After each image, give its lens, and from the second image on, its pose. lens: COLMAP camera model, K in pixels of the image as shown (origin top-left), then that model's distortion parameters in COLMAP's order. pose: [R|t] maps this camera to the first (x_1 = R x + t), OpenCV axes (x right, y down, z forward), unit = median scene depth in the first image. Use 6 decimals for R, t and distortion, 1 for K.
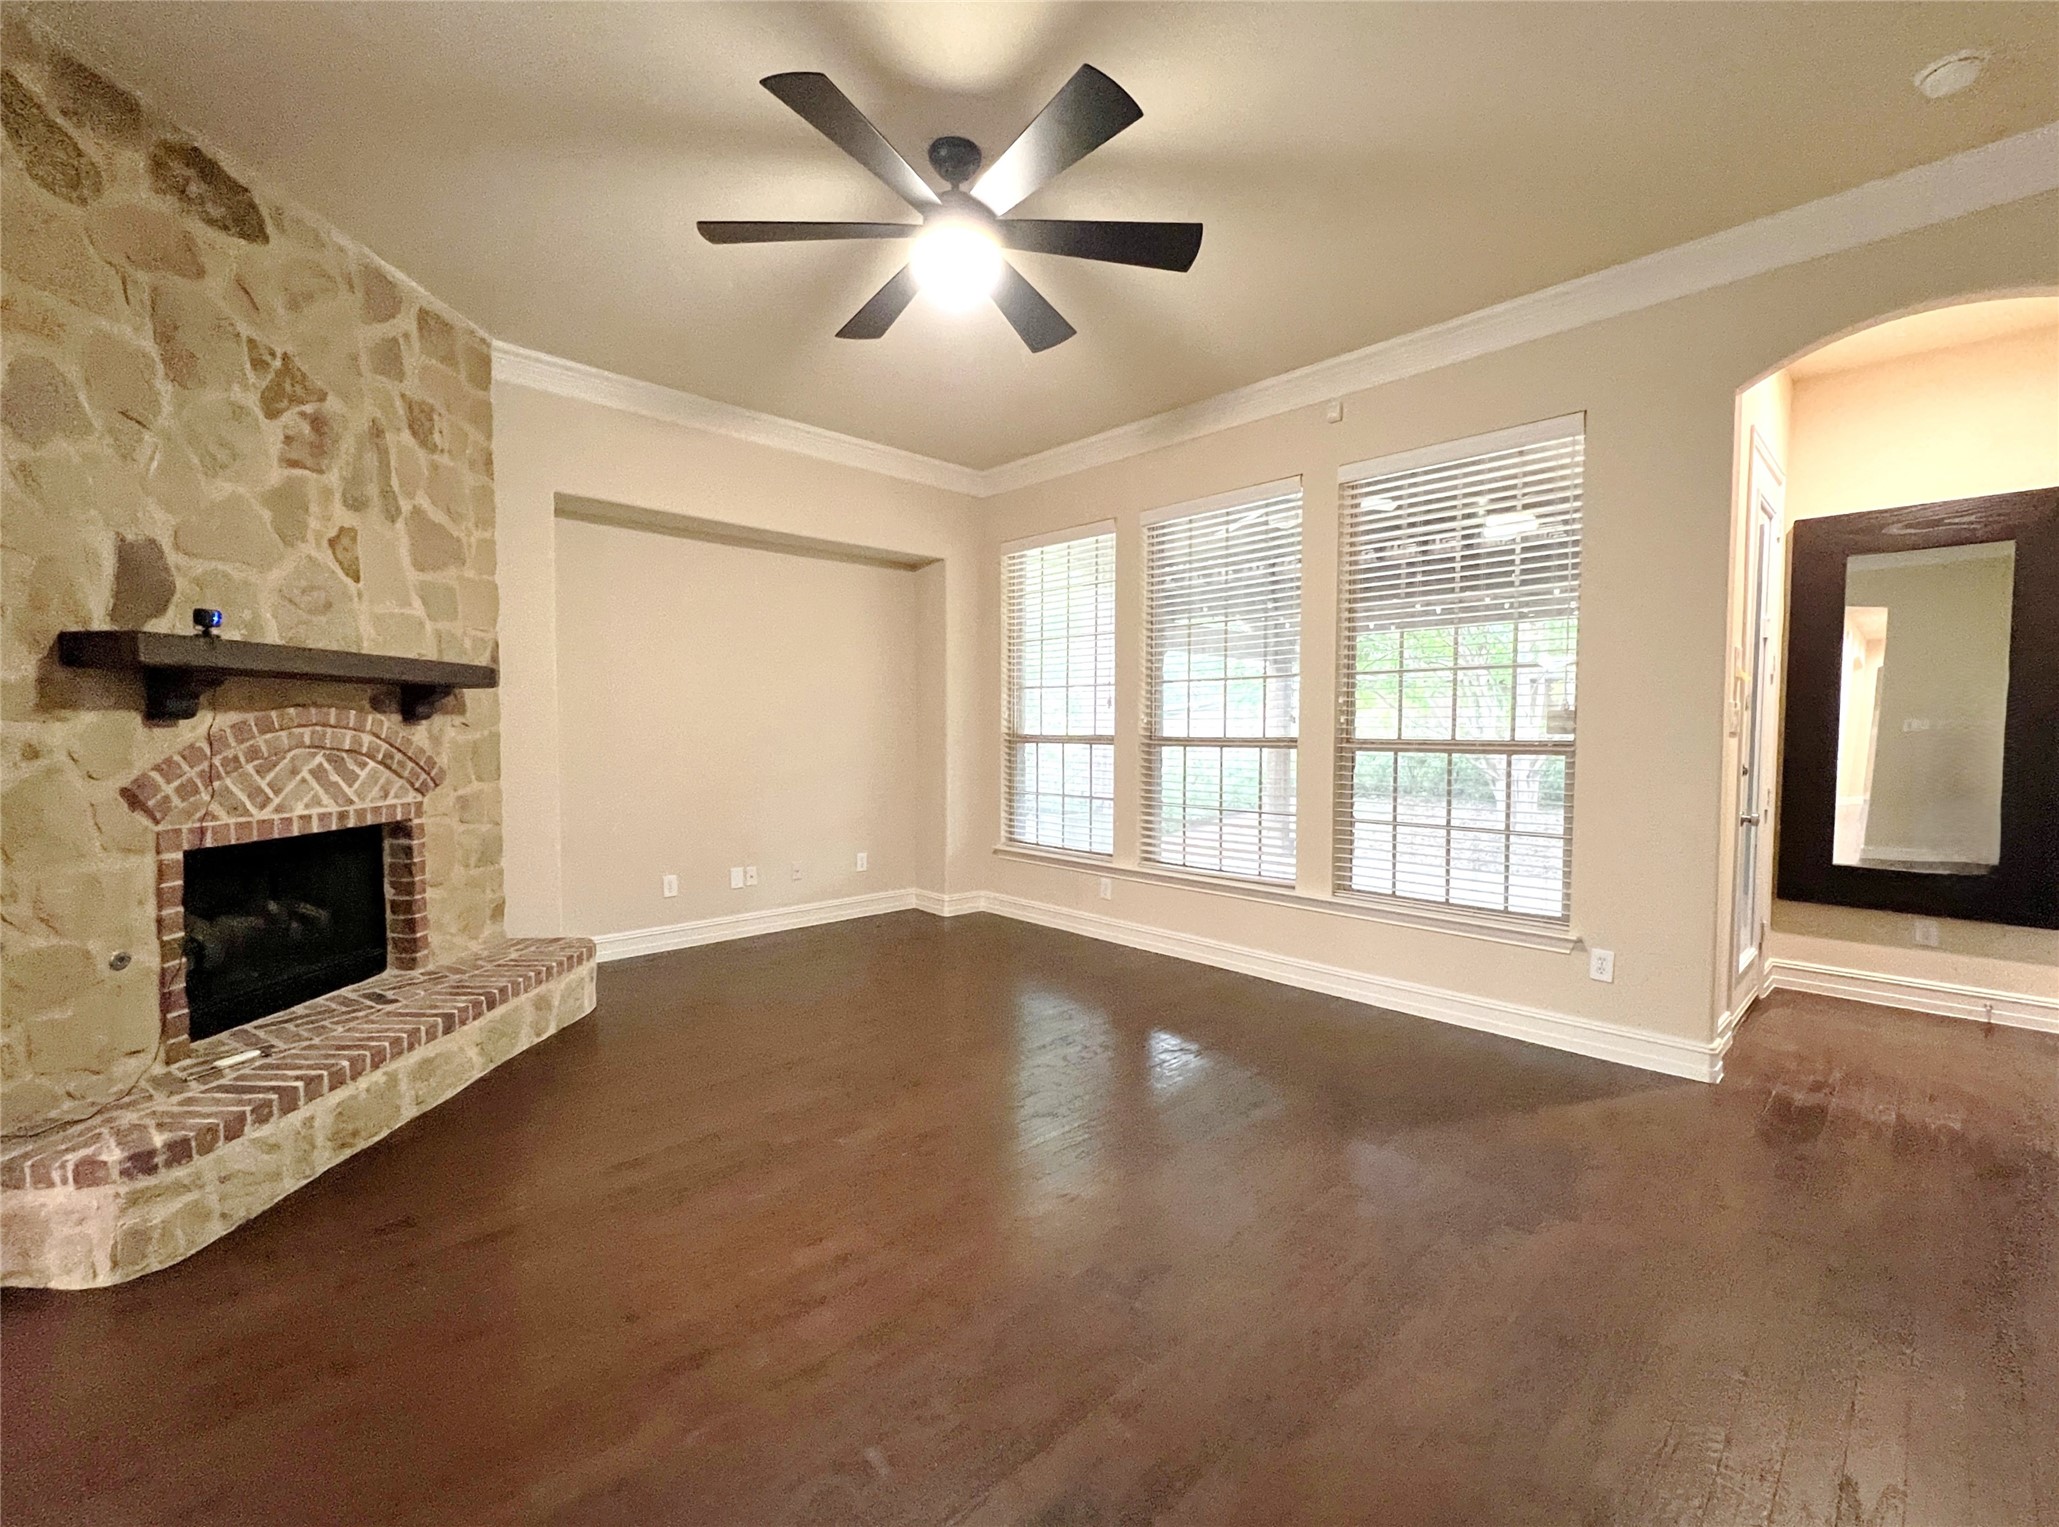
lens RADIAL K [[872.3, 0, 1029.5], [0, 872.3, 763.5], [0, 0, 1]] dist [-0.001724, -0.000215]
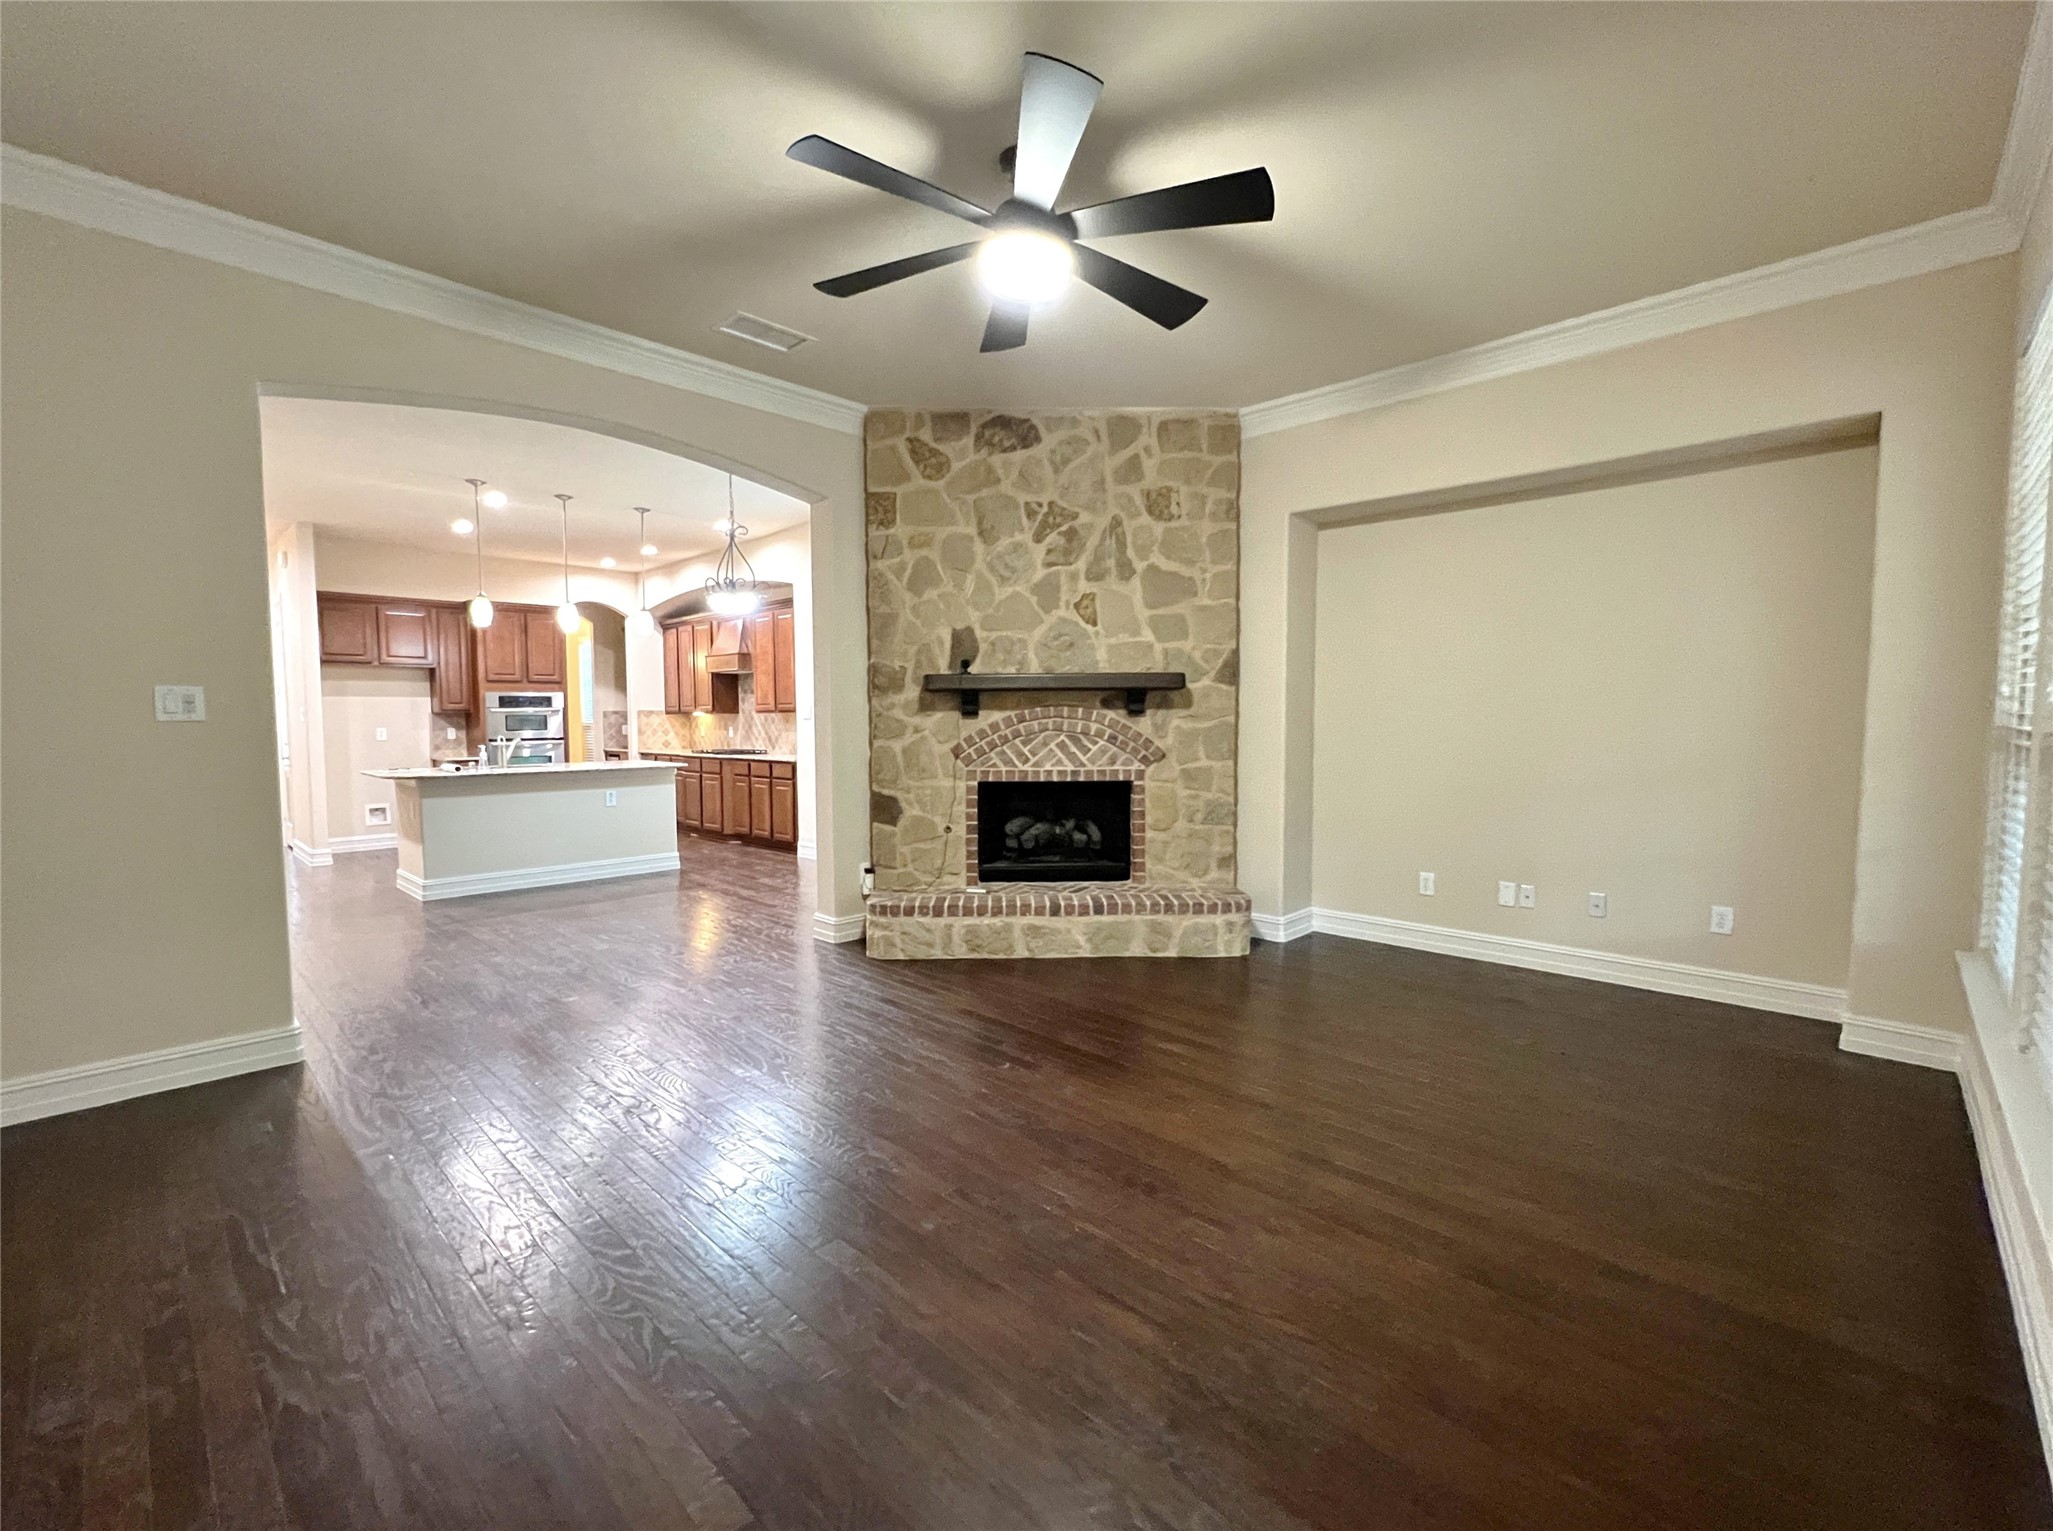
lens RADIAL K [[876.2, 0, 1026.5], [0, 876.2, 765.5], [0, 0, 1]] dist [-0.000485, -0.000159]
pose [[0.043820, 0.054378, -0.997558, 0.755030], [-0.037121, 0.997917, 0.052767, -0.033394], [0.998350, 0.034718, 0.045747, 0.751352]]
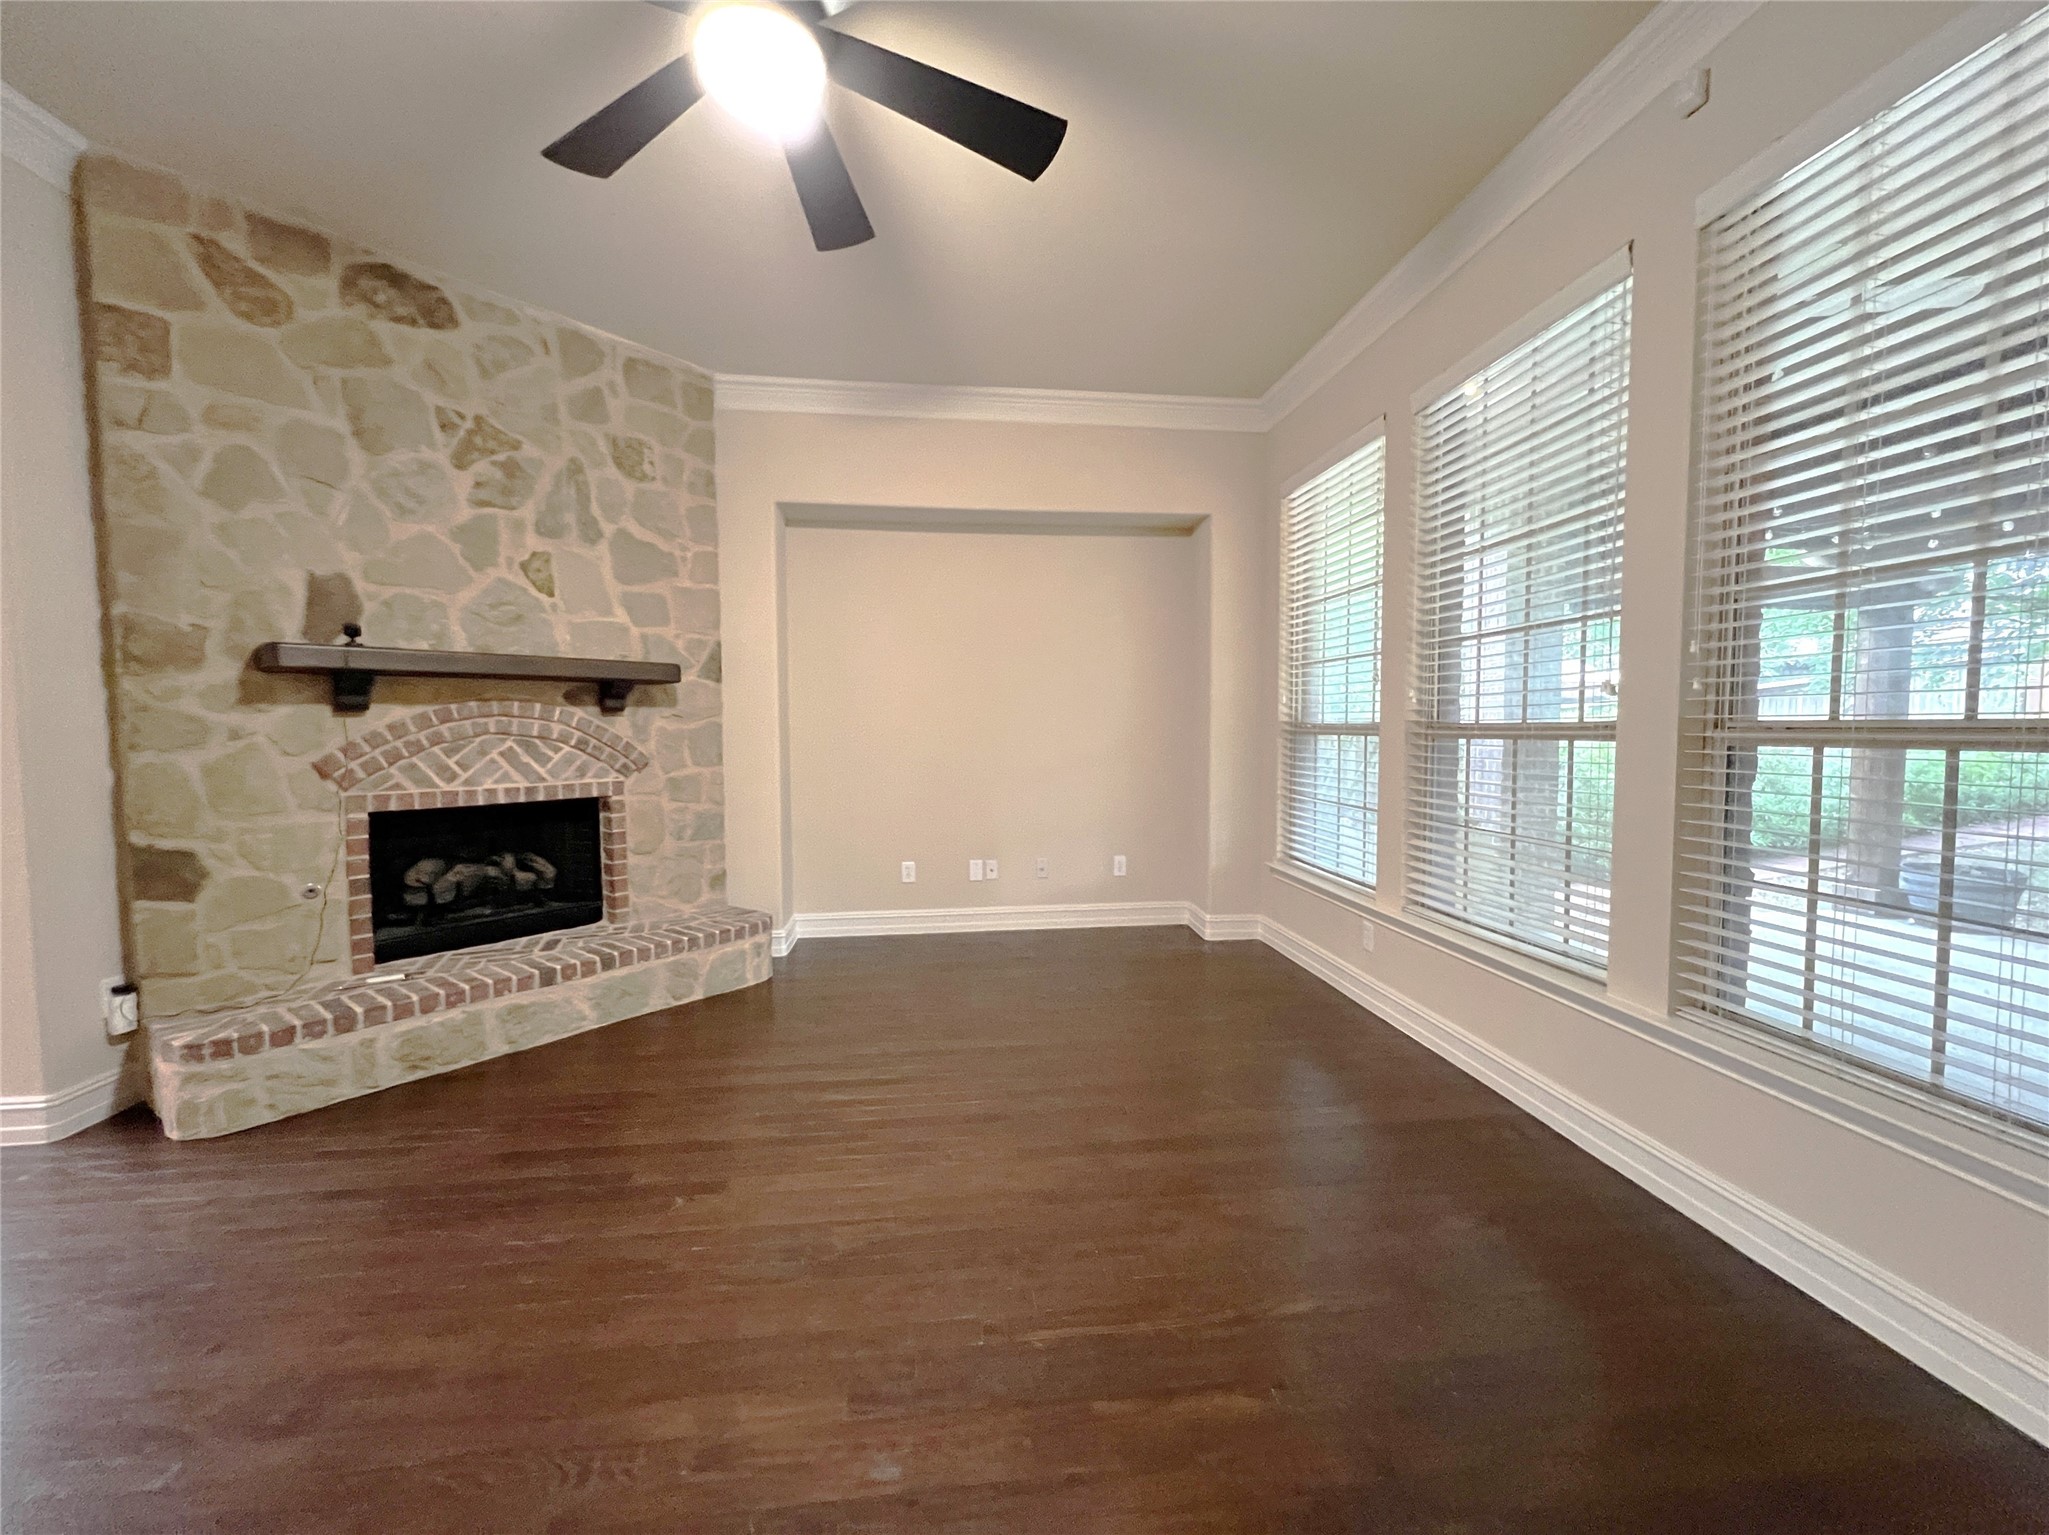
lens RADIAL K [[821.1, 0, 1024.5], [0, 821.1, 767.5], [0, 0, 1]] dist [0.001386, -0.000215]
pose [[0.801571, 0.023310, -0.597446, 0.401640], [-0.016956, 0.999724, 0.016256, -0.002225], [0.597660, -0.002900, 0.801745, 0.444462]]
